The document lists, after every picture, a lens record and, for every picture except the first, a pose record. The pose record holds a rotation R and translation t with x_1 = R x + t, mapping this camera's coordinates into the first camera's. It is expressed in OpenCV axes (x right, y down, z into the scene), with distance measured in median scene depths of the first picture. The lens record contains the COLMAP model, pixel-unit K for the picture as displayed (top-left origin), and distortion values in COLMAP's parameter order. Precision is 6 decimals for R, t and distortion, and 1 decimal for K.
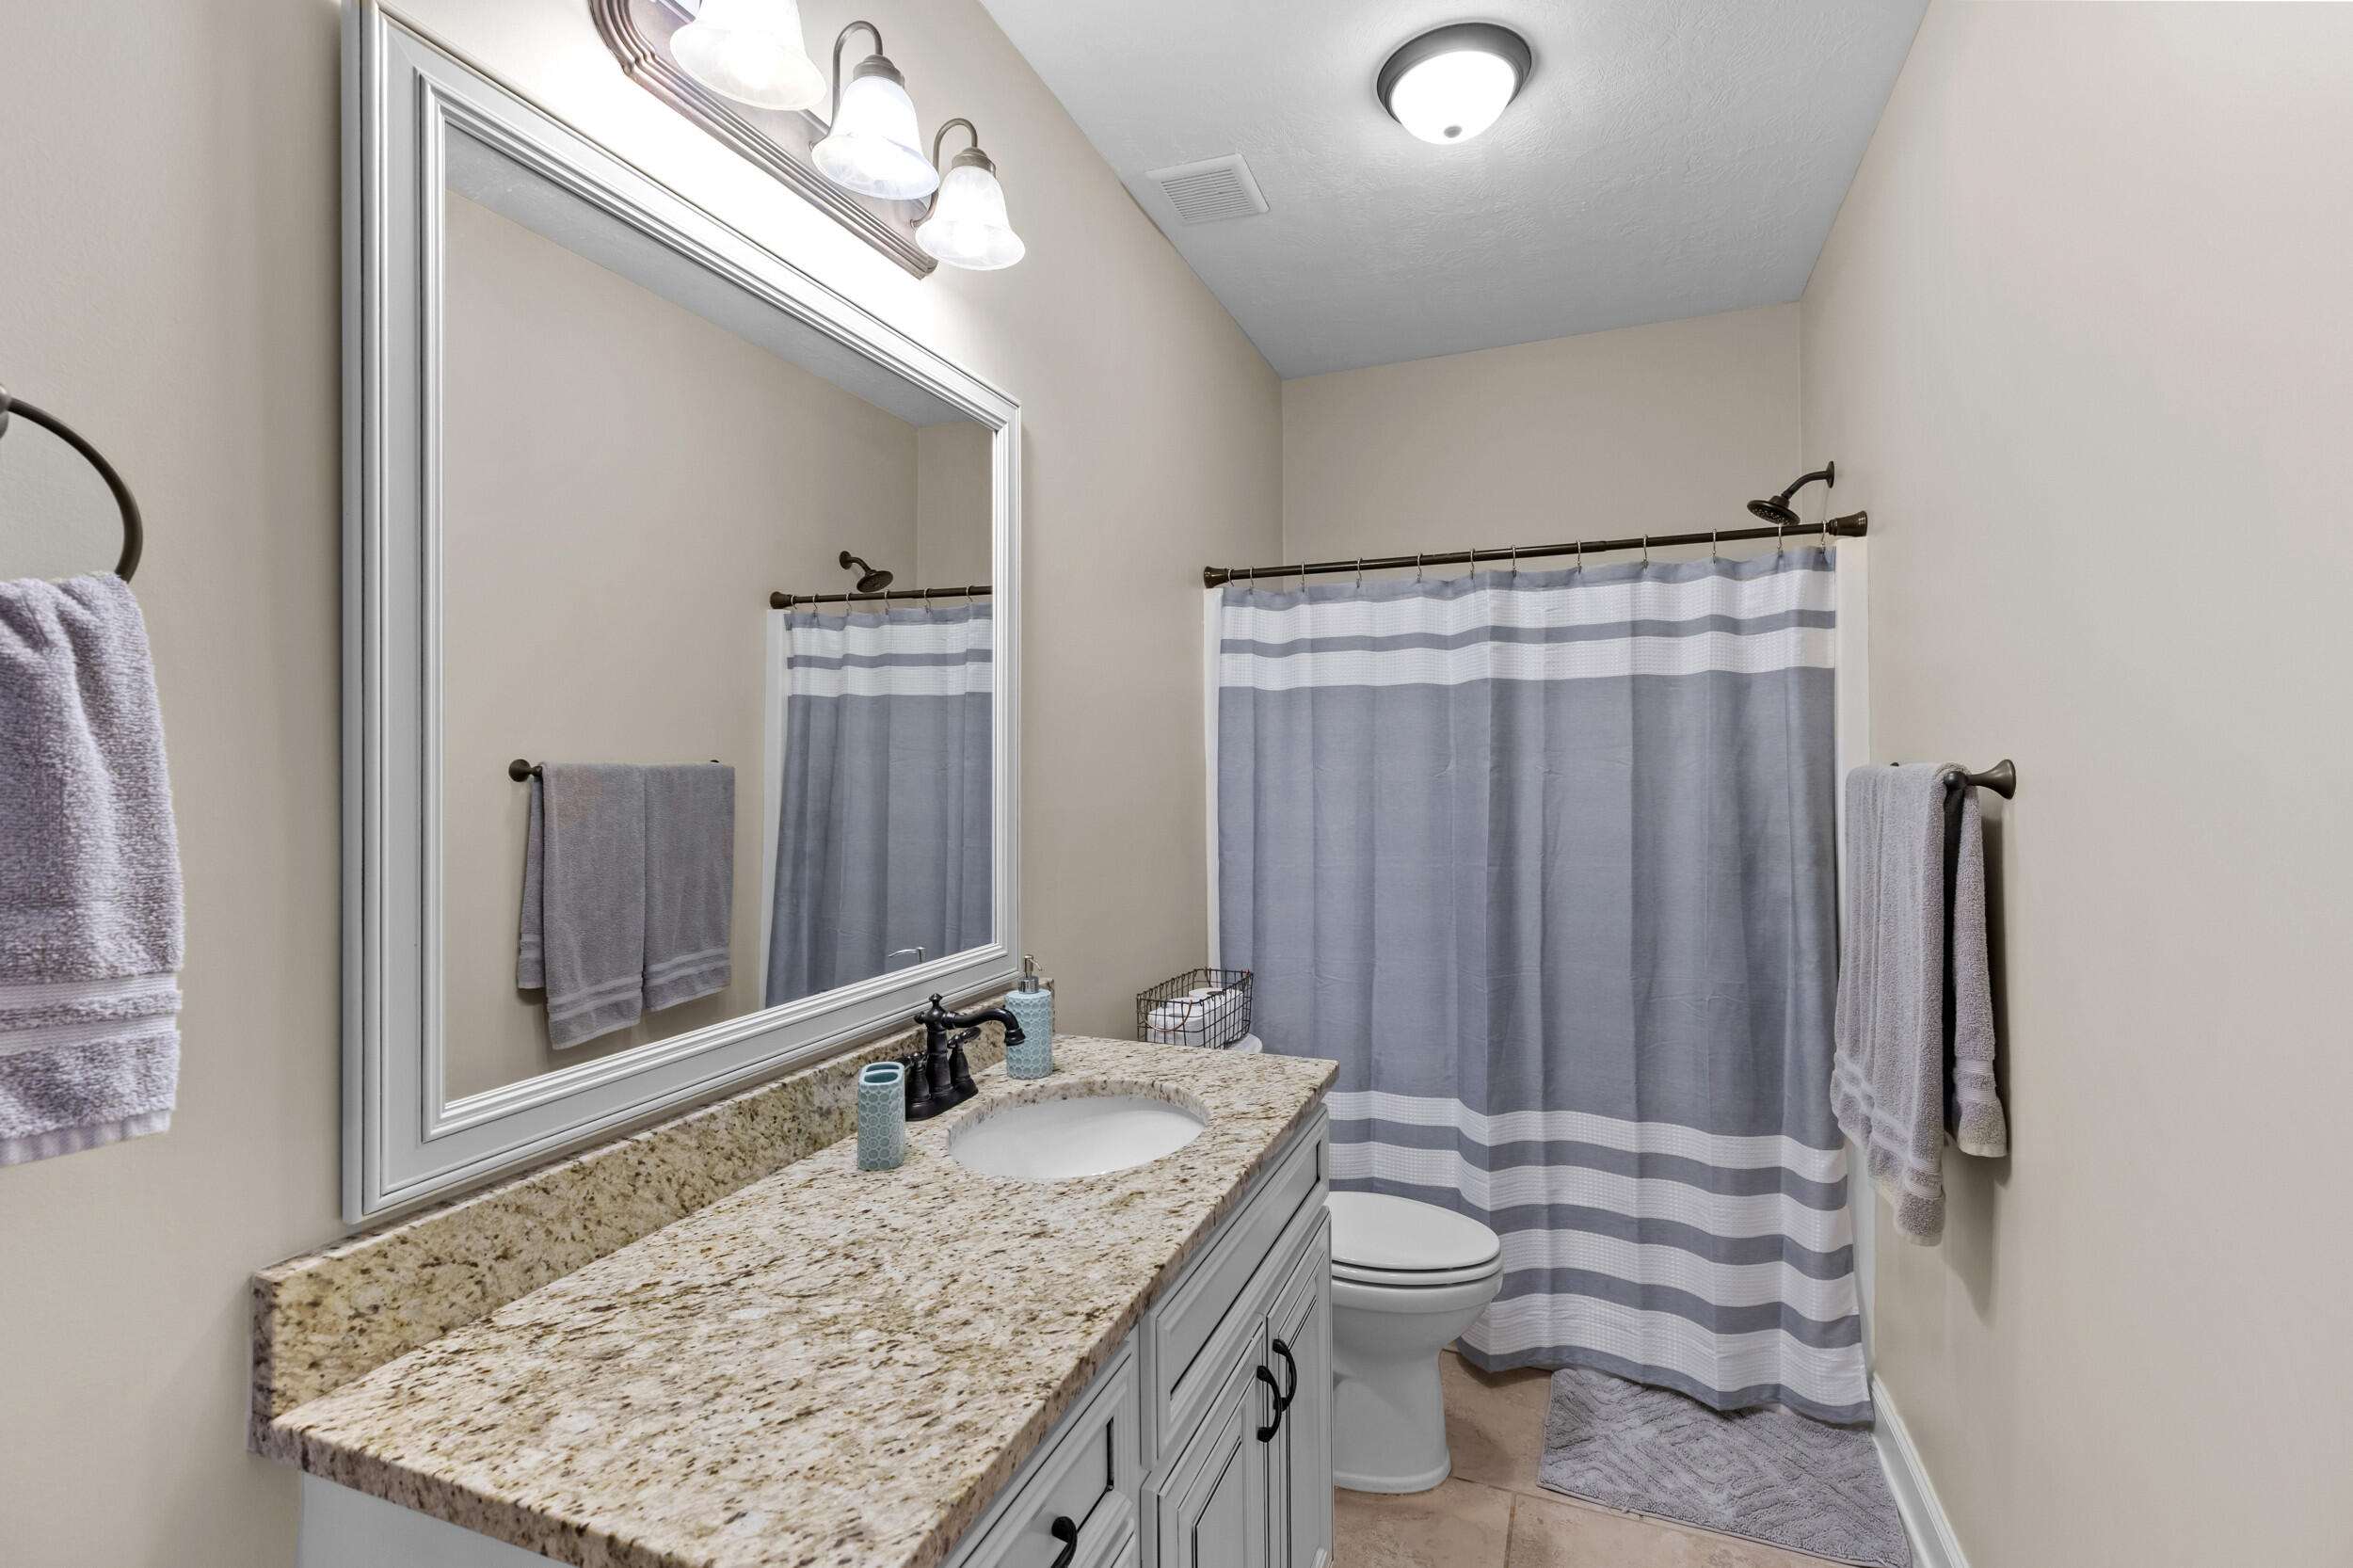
lens RADIAL K [[1048.3, 0, 1174.7], [0, 1048.3, 779.6], [0, 0, 1]] dist [0.005459, 0.000117]
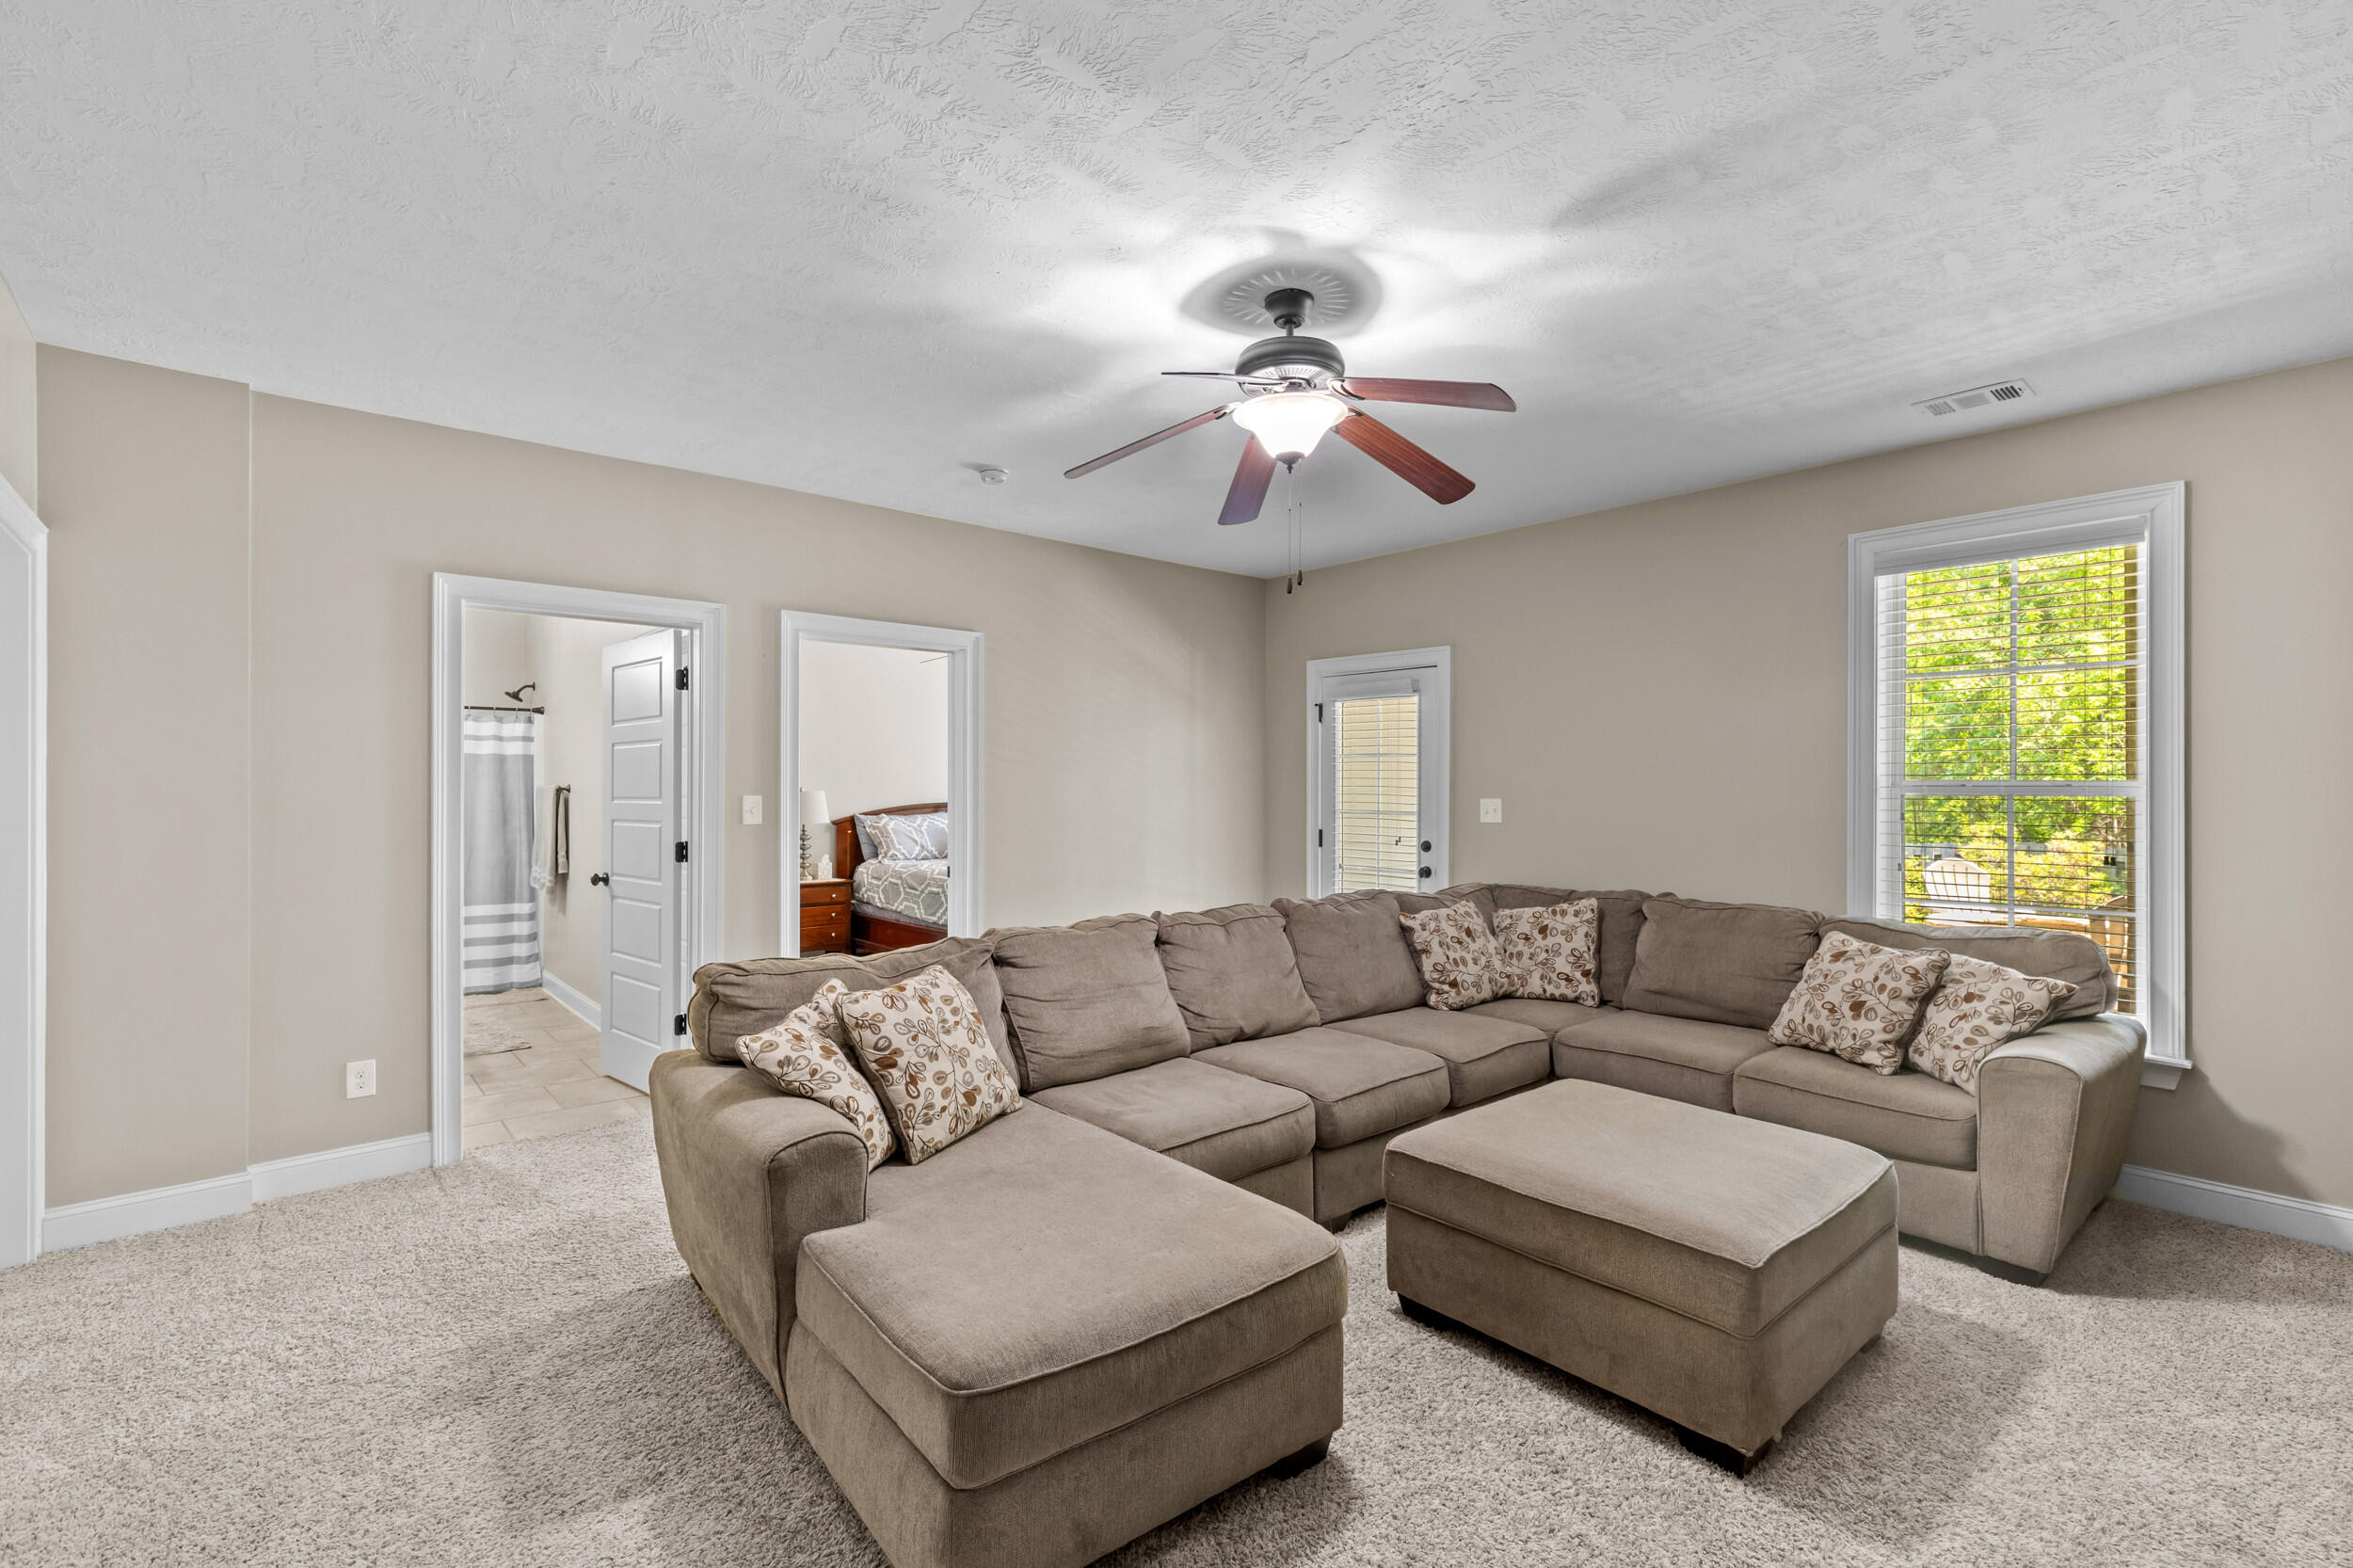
lens RADIAL K [[1048.3, 0, 1180.1], [0, 1048.3, 781.0], [0, 0, 1]] dist [0.005459, 0.000117]
pose [[0.454906, 0.016050, 0.890395, -1.149899], [0.001359, 0.999824, -0.018716, 0.030929], [-0.890539, 0.009724, 0.454804, -1.917444]]
